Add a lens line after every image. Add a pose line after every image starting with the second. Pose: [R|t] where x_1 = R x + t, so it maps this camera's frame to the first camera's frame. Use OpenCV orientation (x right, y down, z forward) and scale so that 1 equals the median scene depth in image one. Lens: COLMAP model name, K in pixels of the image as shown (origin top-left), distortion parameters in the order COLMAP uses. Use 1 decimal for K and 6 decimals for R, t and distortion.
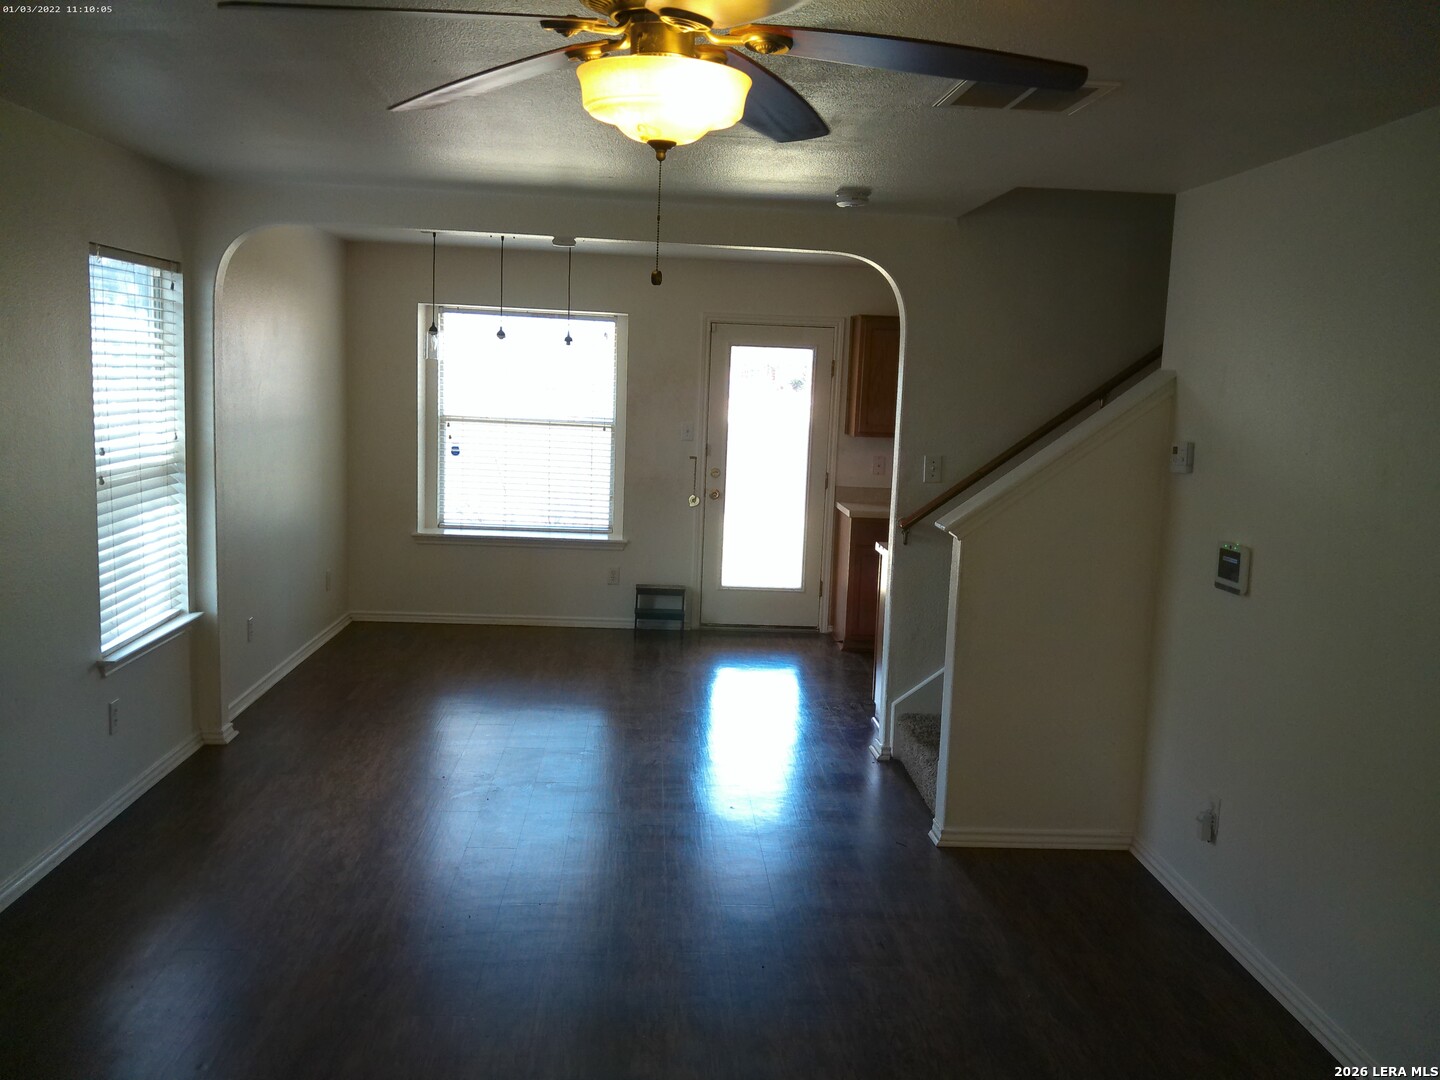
lens RADIAL K [[1254.1, 0, 644.5], [0, 1254.1, 542.8], [0, 0, 1]] dist [0.113190, -0.451712]
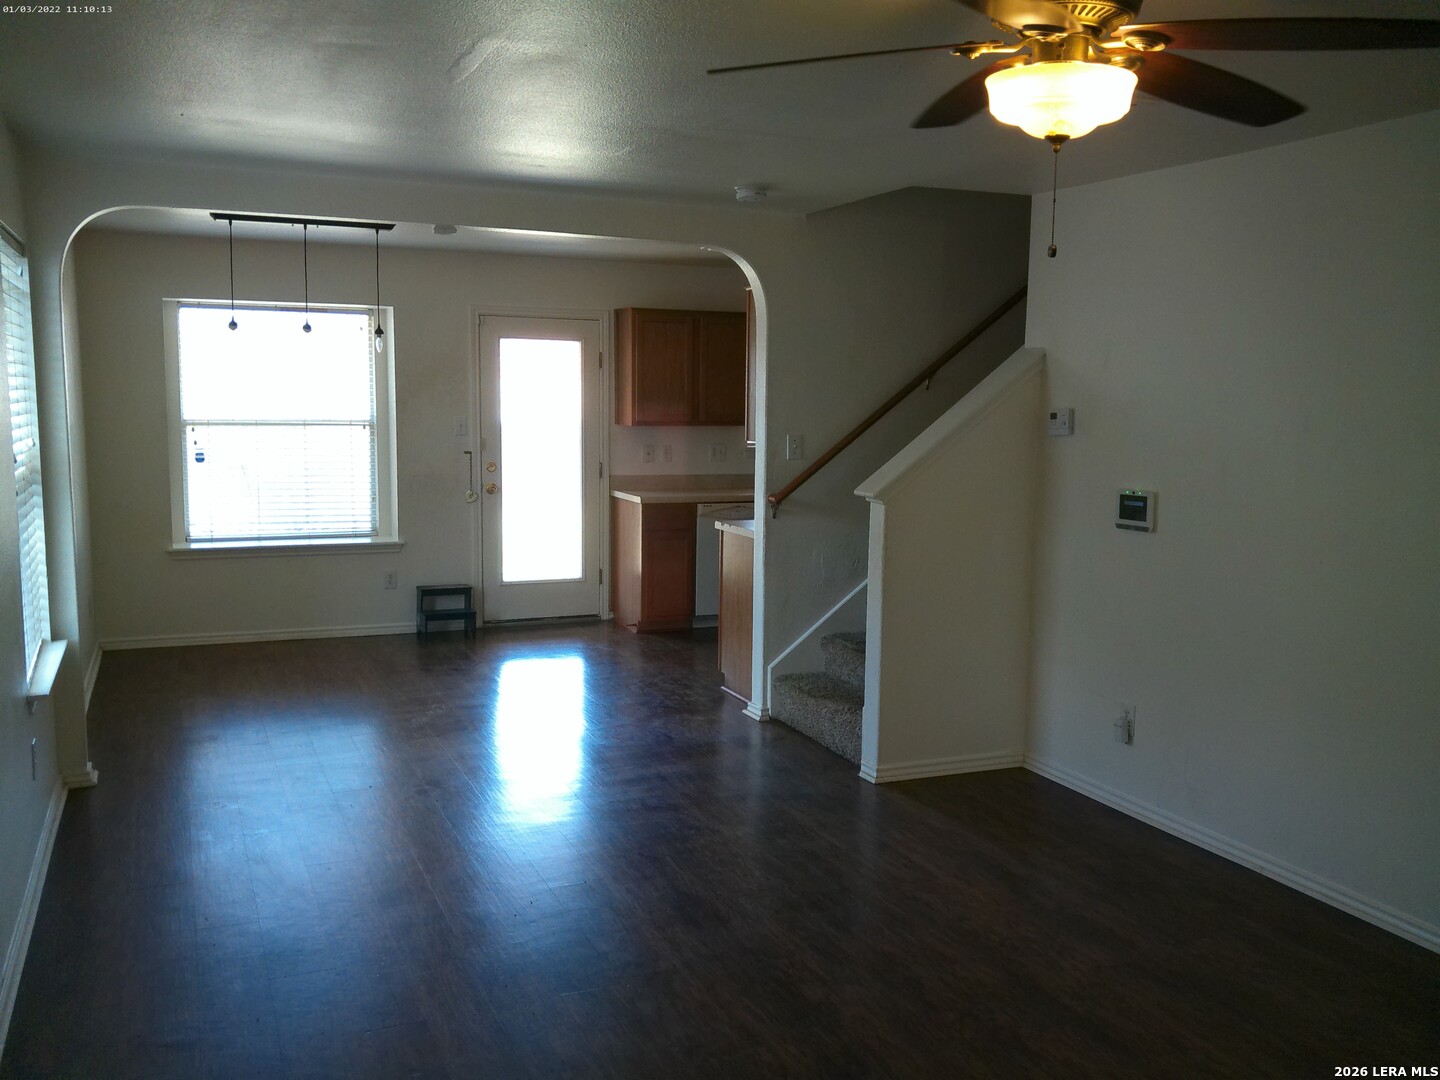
lens RADIAL K [[1269.0, 0, 716.7], [0, 1269.0, 547.5], [0, 0, 1]] dist [0.001251, -0.004190]
pose [[0.938327, -0.067931, 0.339010, -0.120649], [0.066758, 0.997654, 0.015135, 0.004019], [-0.339243, 0.008430, 0.940661, 0.001080]]
